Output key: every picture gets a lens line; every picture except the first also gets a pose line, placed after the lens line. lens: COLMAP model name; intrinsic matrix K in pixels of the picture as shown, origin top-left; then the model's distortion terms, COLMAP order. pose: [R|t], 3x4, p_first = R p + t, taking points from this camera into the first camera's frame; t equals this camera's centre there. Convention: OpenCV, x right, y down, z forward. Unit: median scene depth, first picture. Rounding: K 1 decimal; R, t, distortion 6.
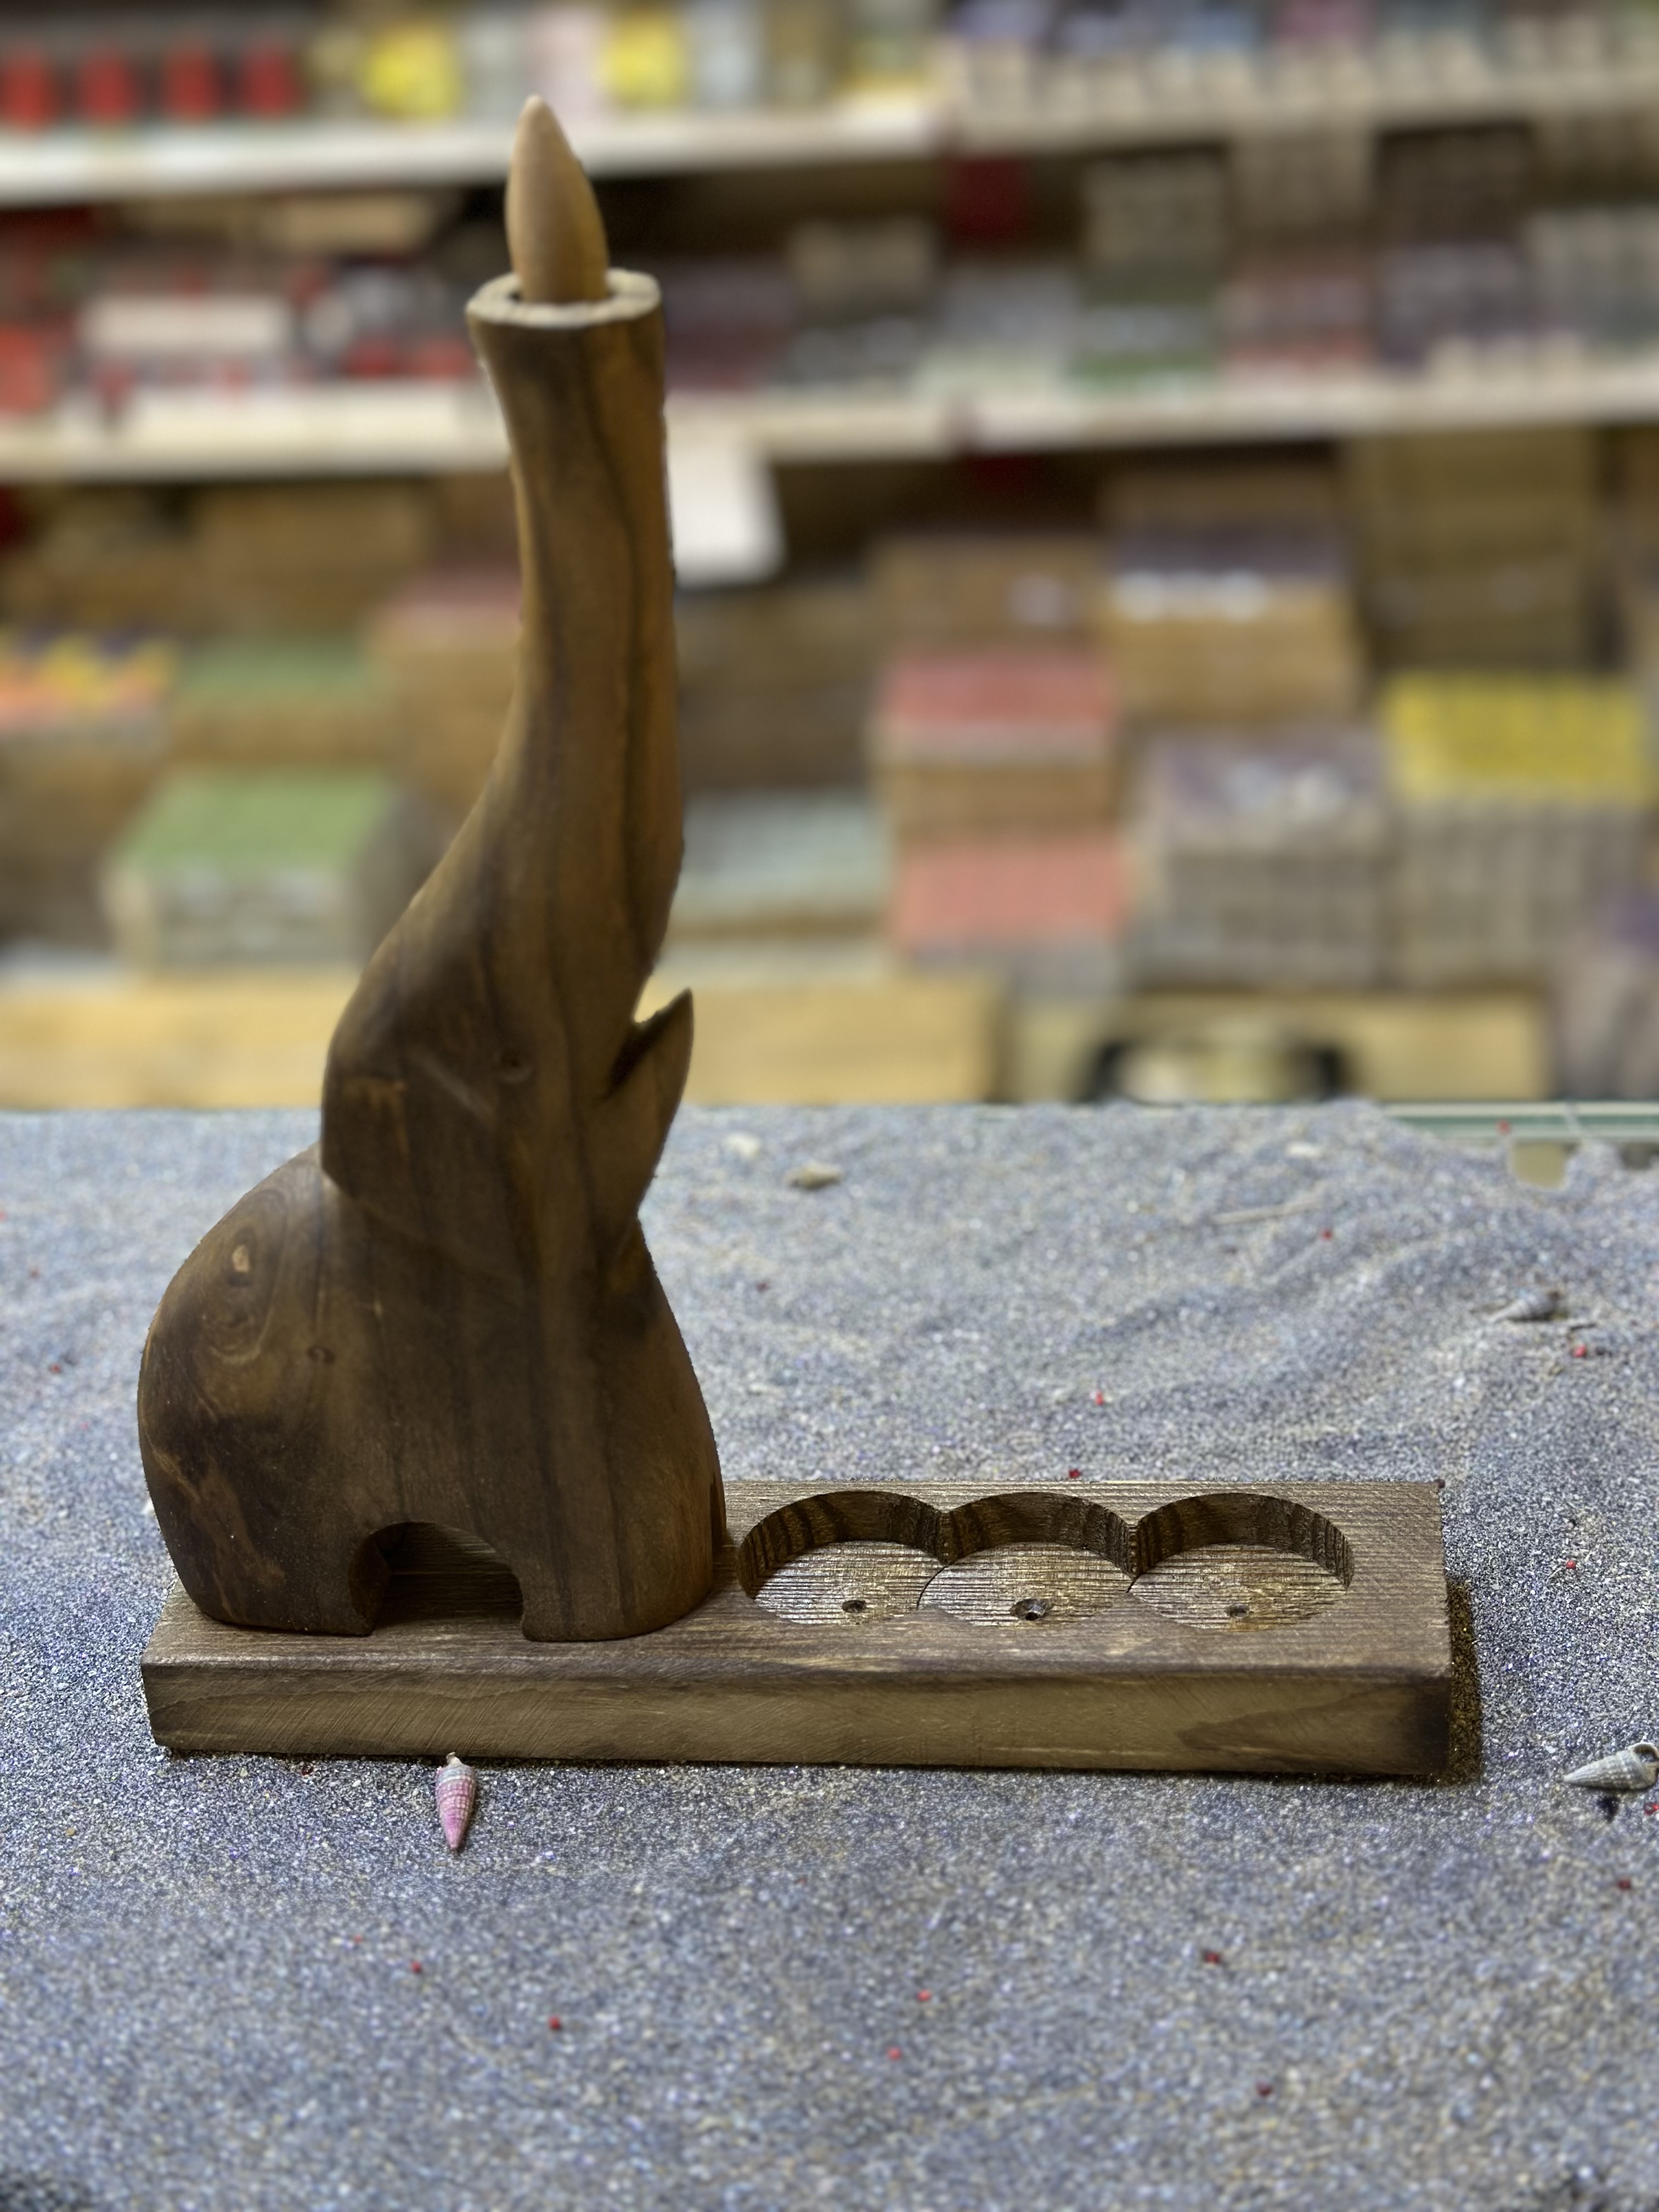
lens RADIAL K [[3104.8, 0, 831.6], [0, 3104.8, 1167.3], [0, 0, 1]] dist [0.232456, -0.605387]
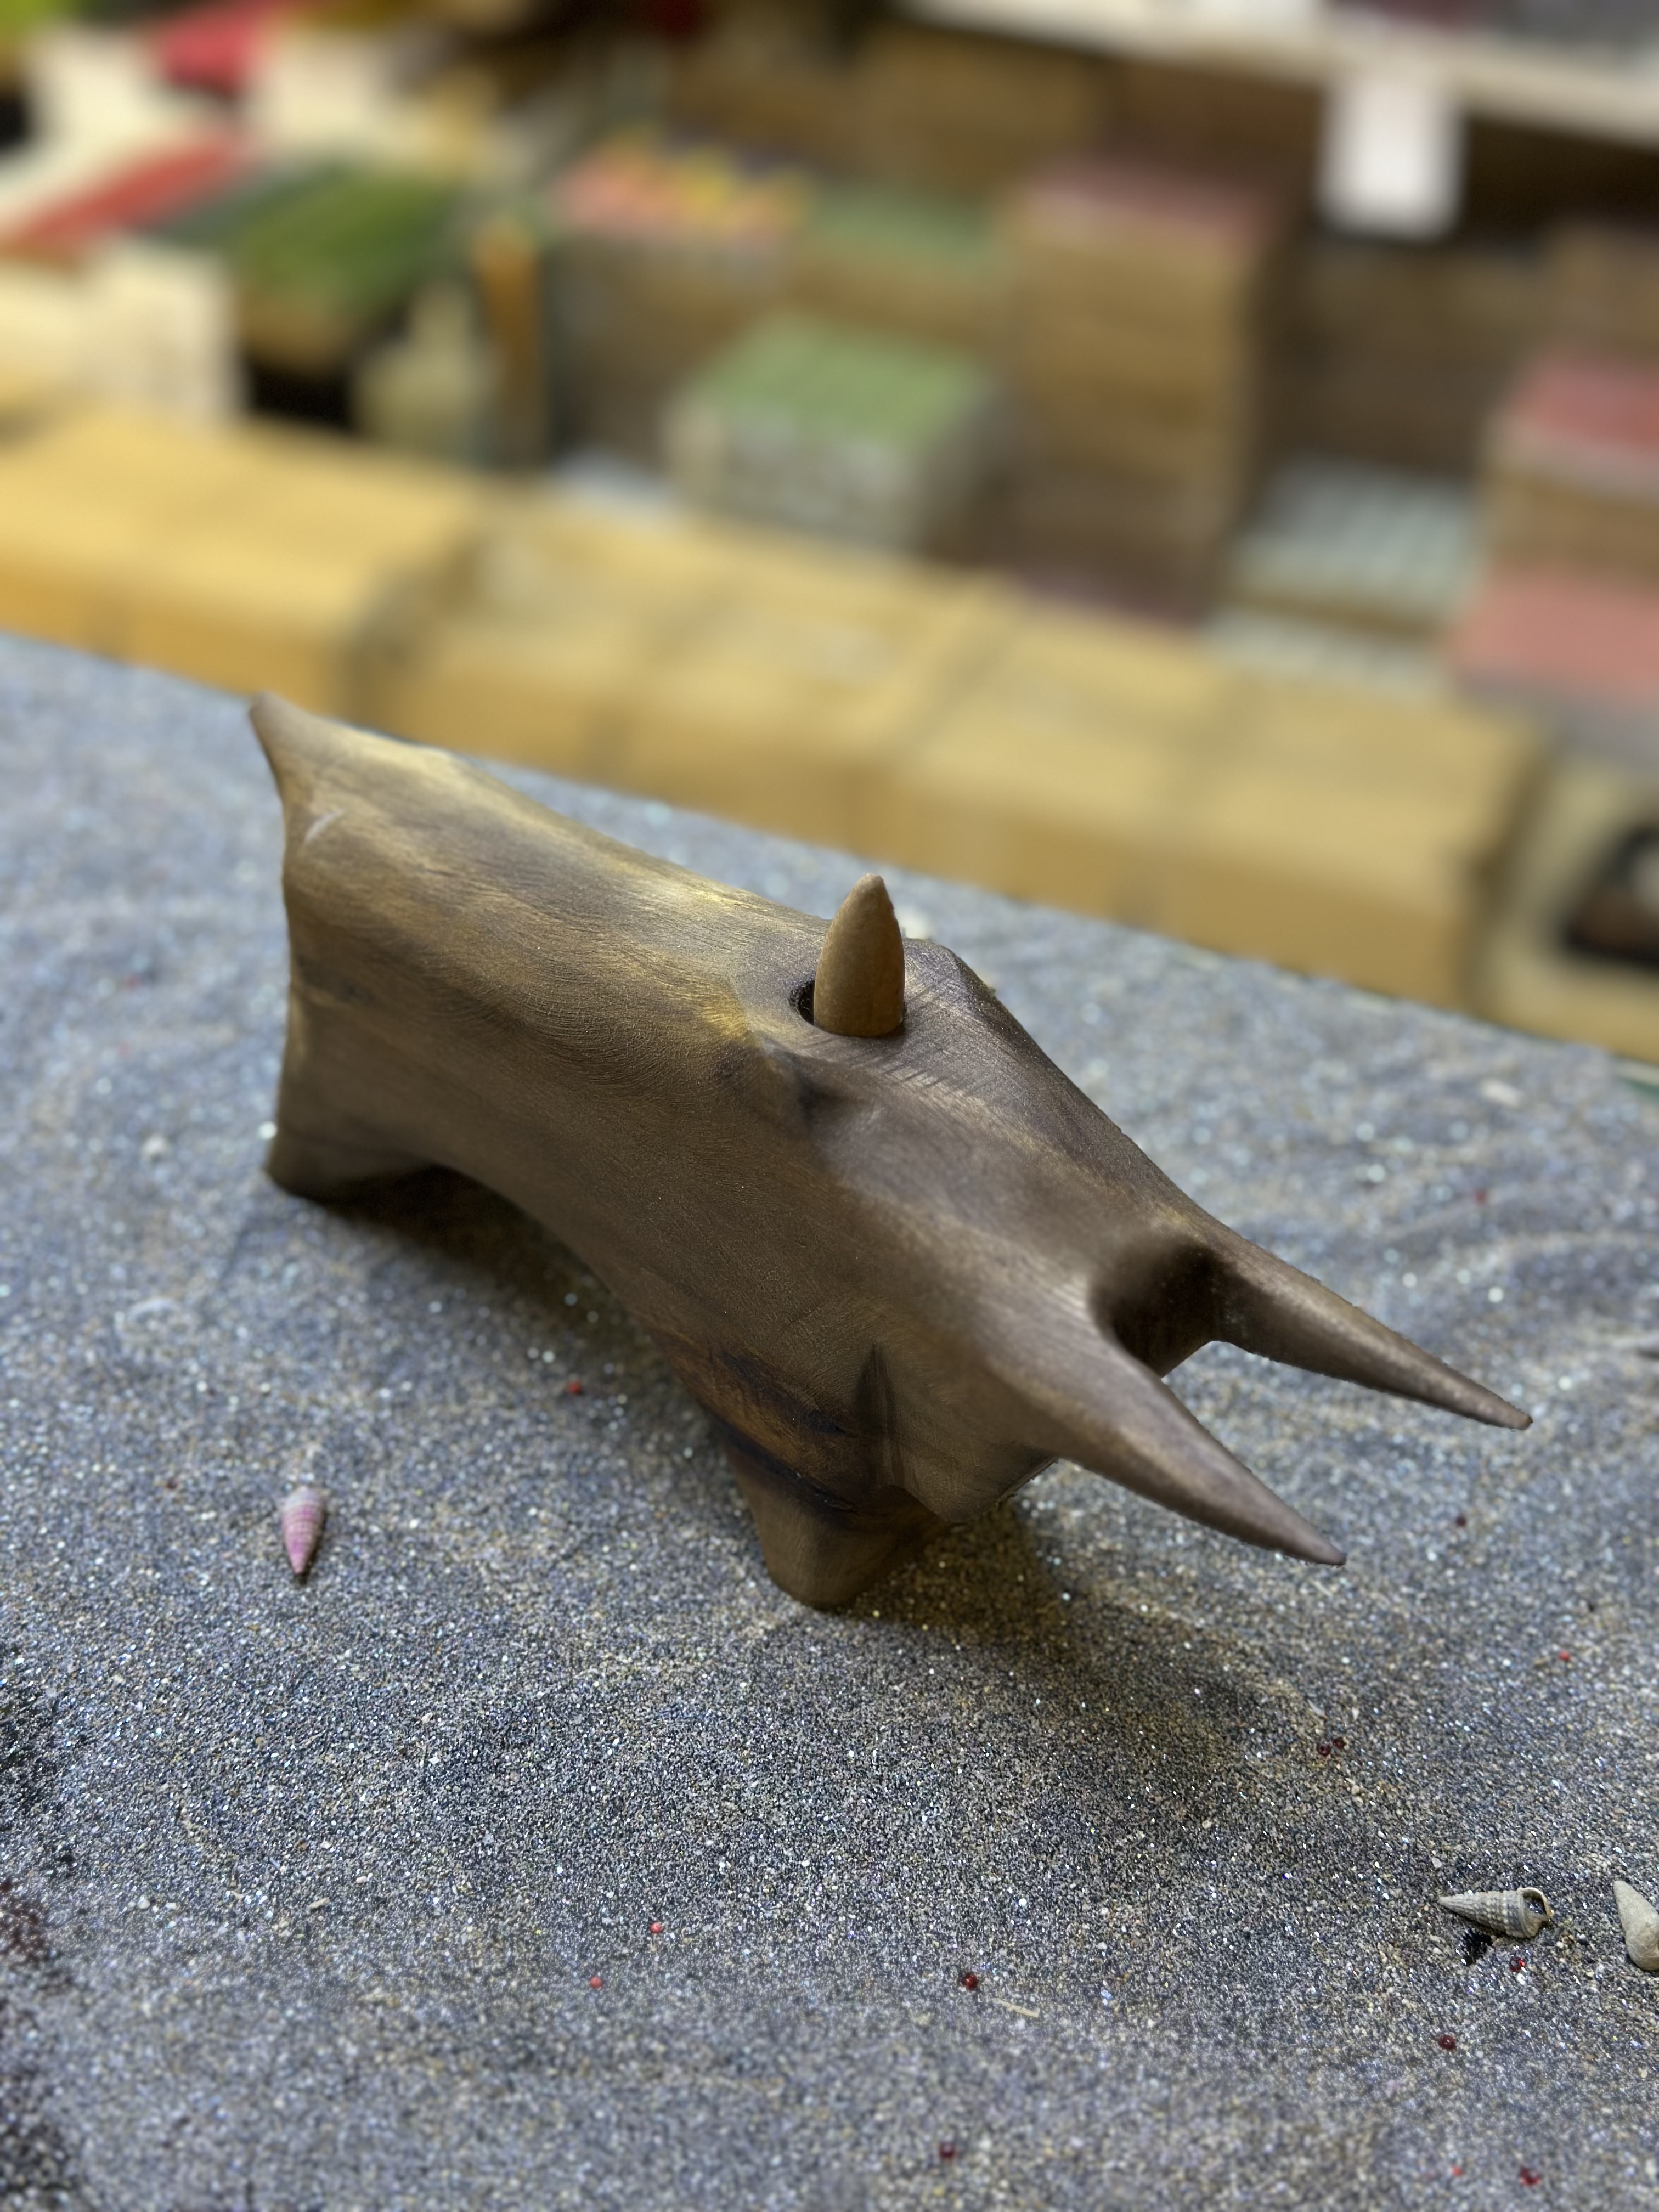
lens RADIAL K [[3104.8, 0, 831.6], [0, 3104.8, 1167.3], [0, 0, 1]] dist [0.232456, -0.605387]
pose [[0.951621, 0.262353, -0.159965, 0.157305], [-0.239901, 0.959645, 0.146725, -0.093042], [0.192003, -0.101251, 0.976157, 0.121827]]
